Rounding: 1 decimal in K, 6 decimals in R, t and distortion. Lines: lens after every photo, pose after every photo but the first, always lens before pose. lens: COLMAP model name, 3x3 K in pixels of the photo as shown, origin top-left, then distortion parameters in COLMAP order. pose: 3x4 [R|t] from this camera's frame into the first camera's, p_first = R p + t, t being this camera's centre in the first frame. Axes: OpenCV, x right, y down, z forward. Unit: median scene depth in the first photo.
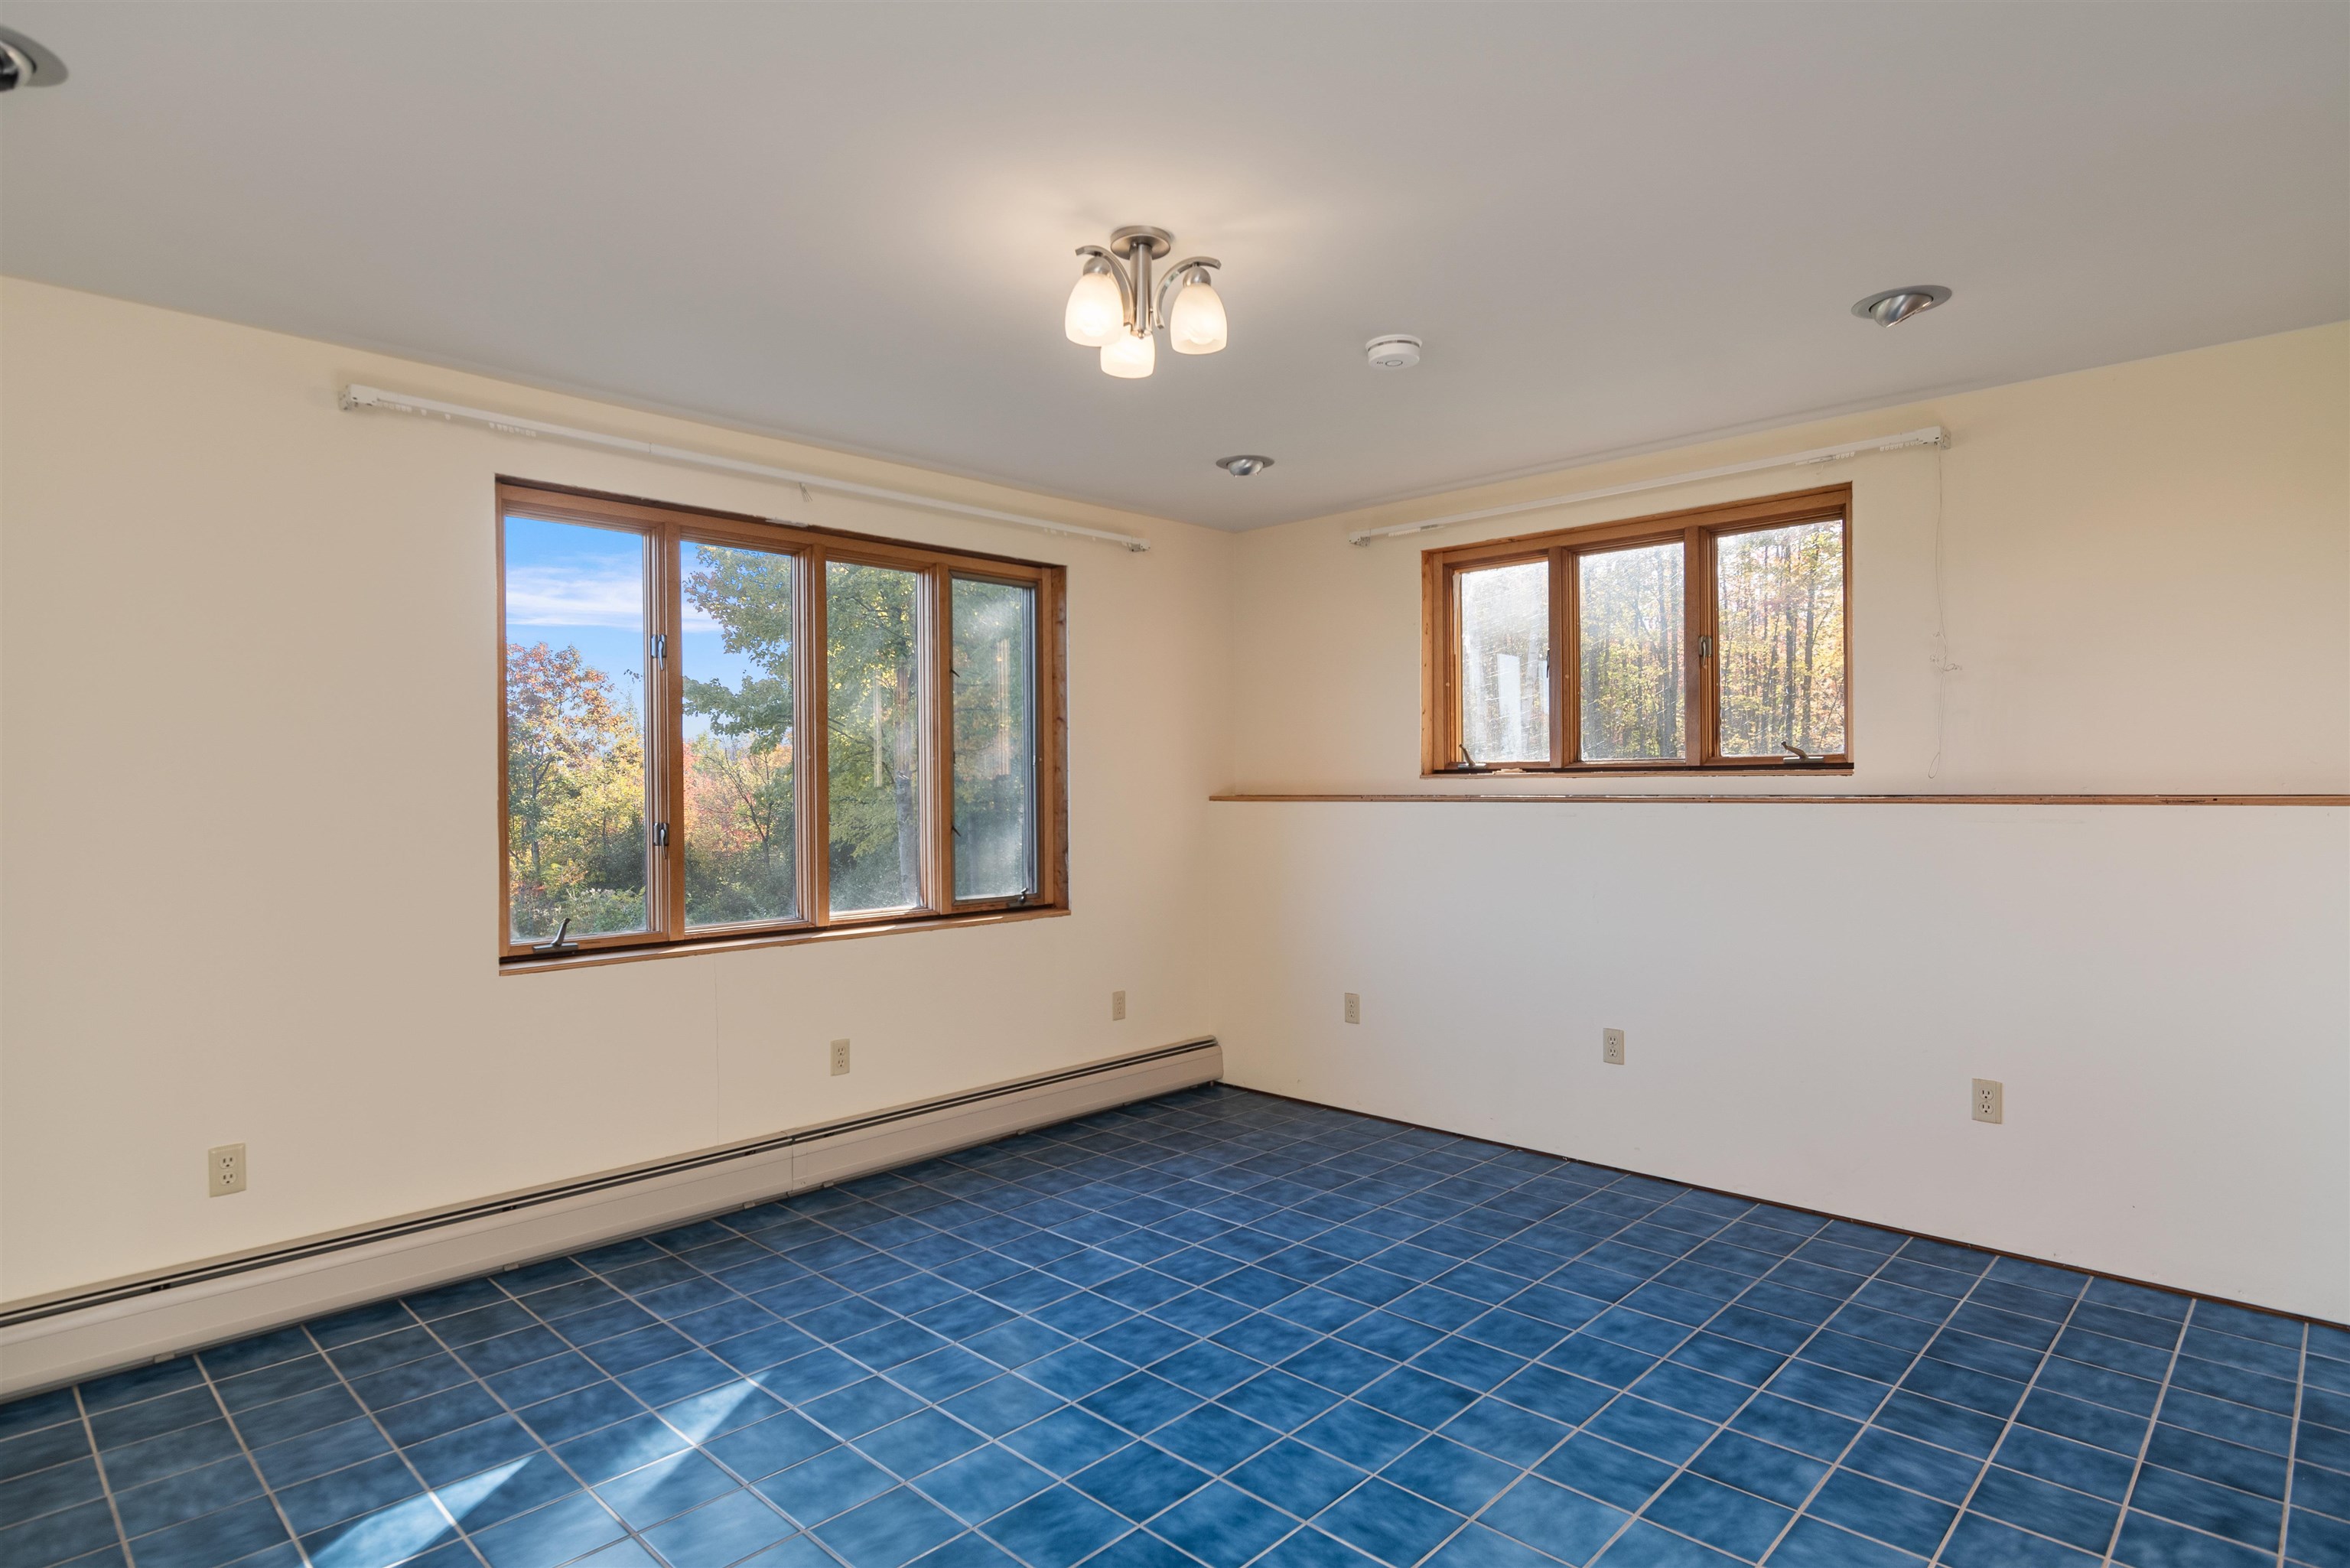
lens RADIAL K [[1221.3, 0, 1164.4], [0, 1221.3, 797.1], [0, 0, 1]] dist [0.000196, -0.001269]
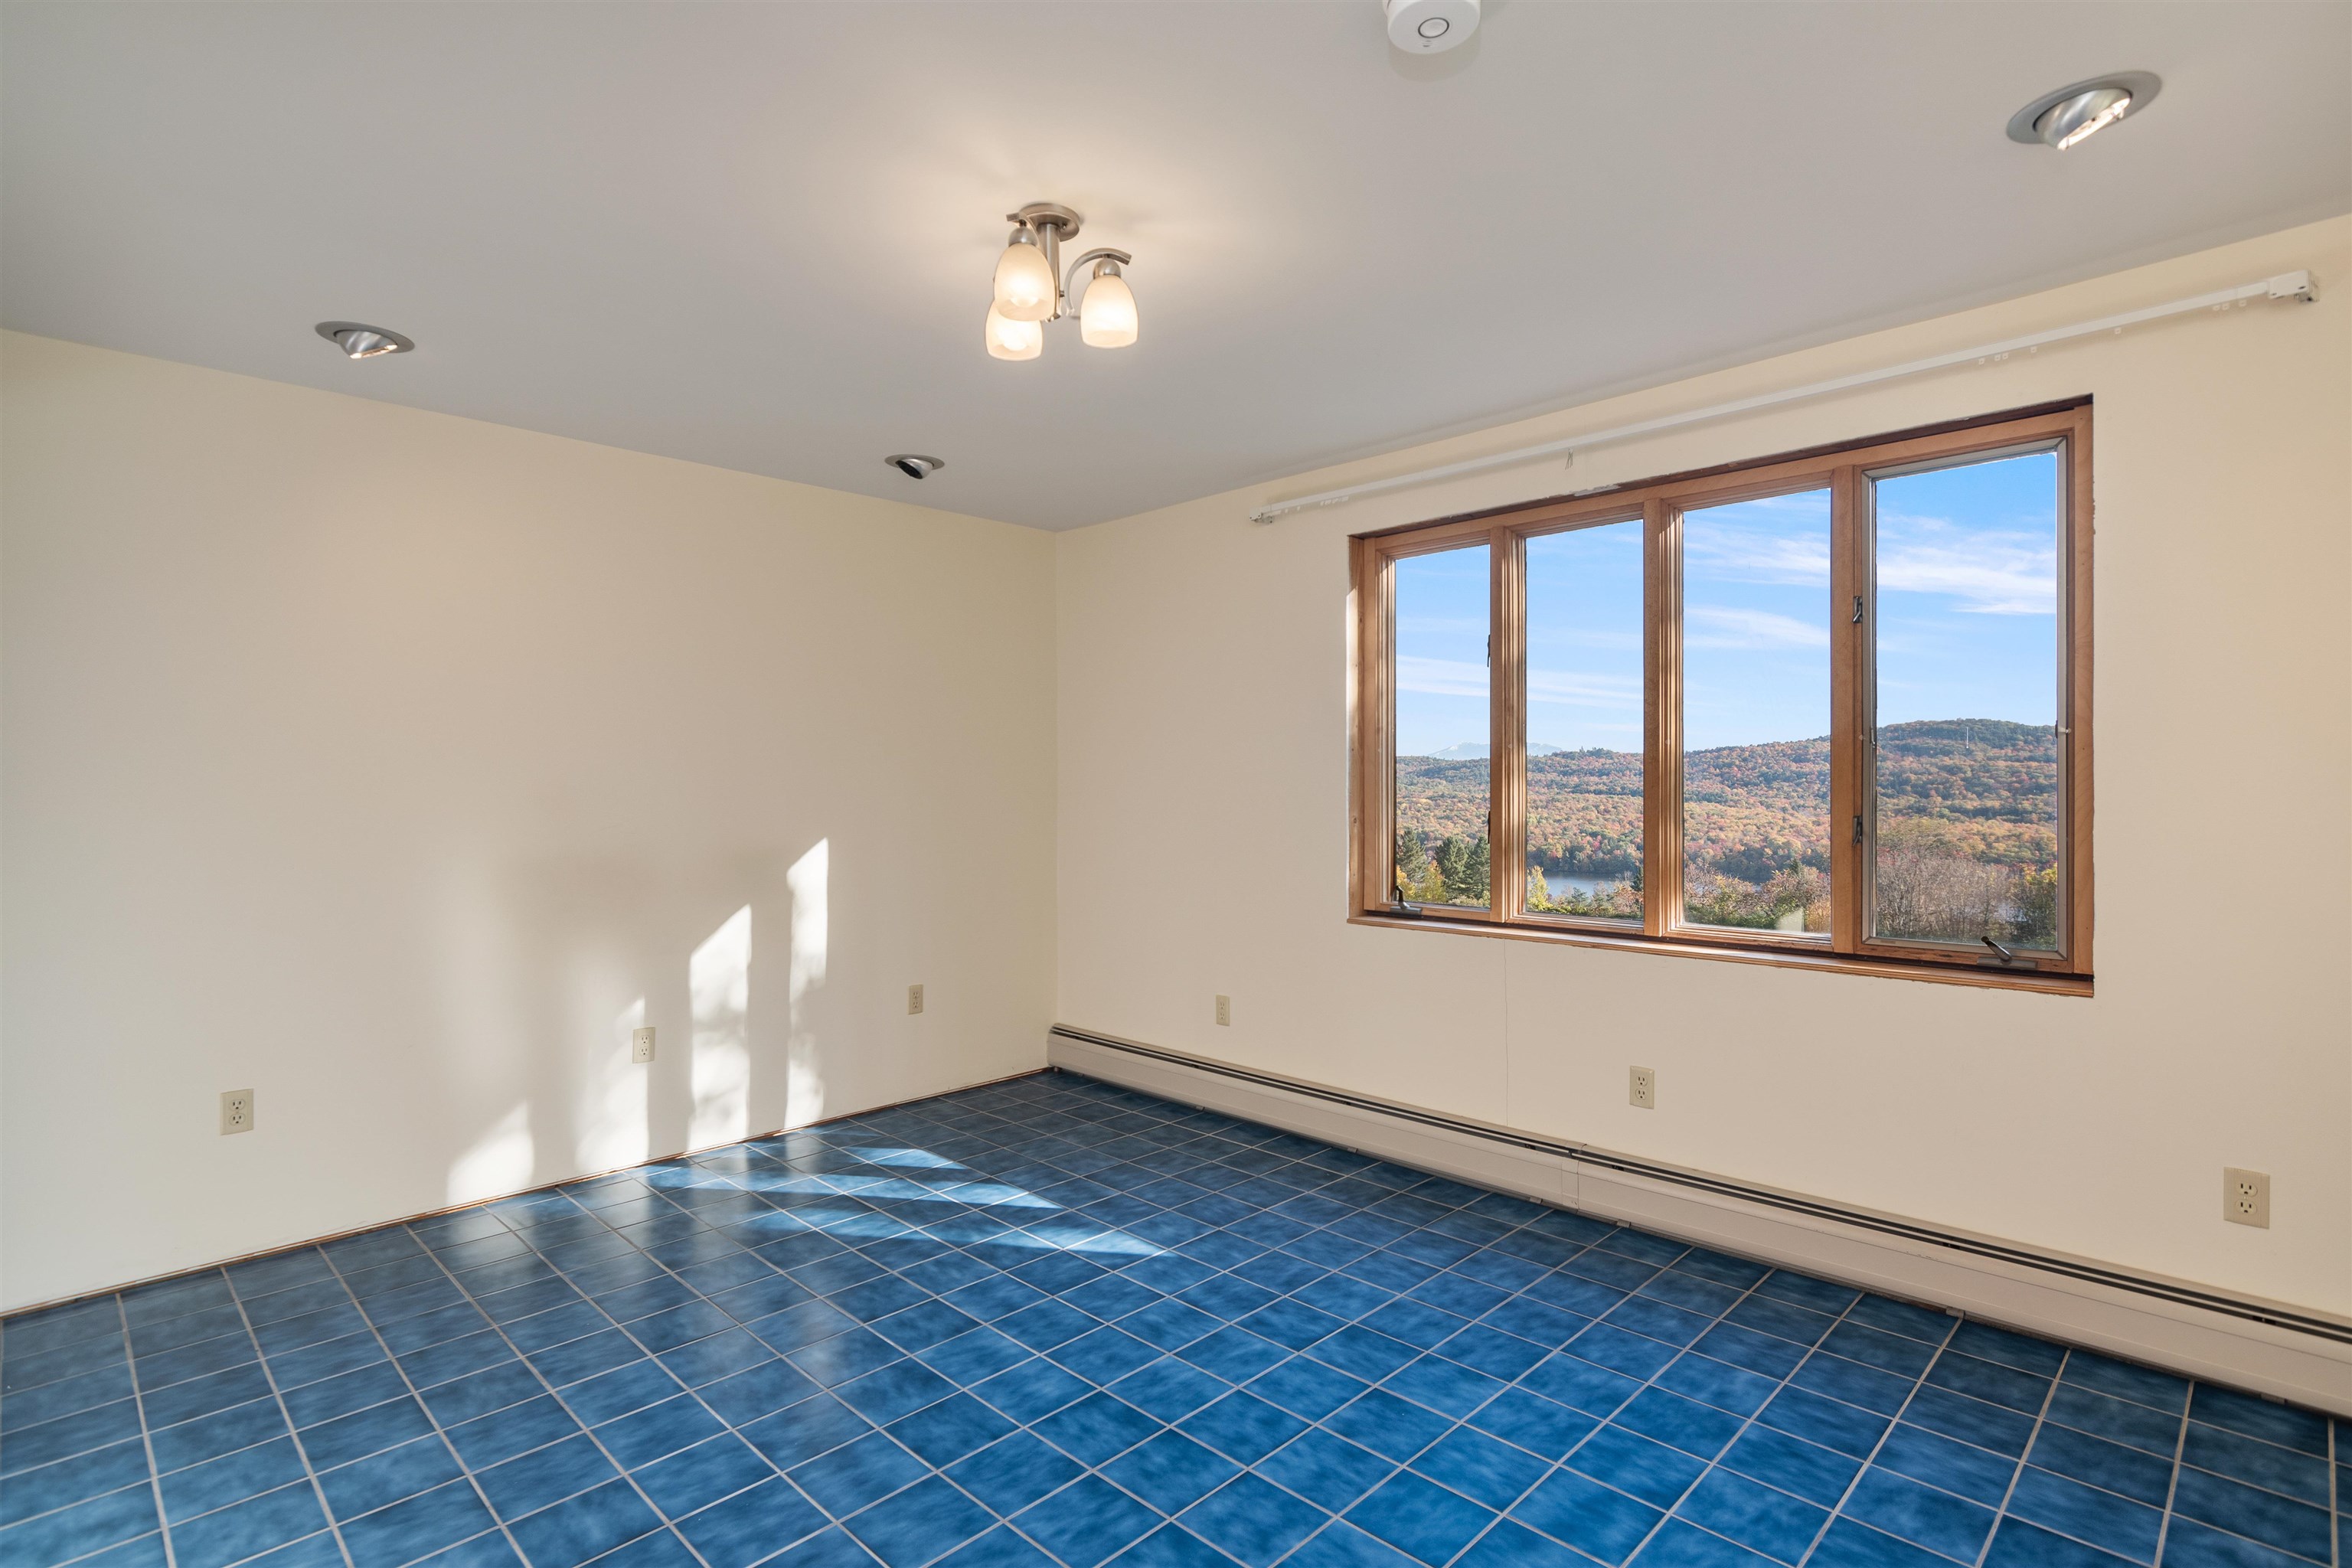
lens RADIAL K [[1141.5, 0, 1180.2], [0, 1141.5, 788.0], [0, 0, 1]] dist [-0.001663, 0.001107]
pose [[0.002551, 0.013547, -0.999905, 0.736760], [-0.003759, 0.999901, 0.013537, -0.013598], [0.999990, 0.003724, 0.002601, 0.903484]]
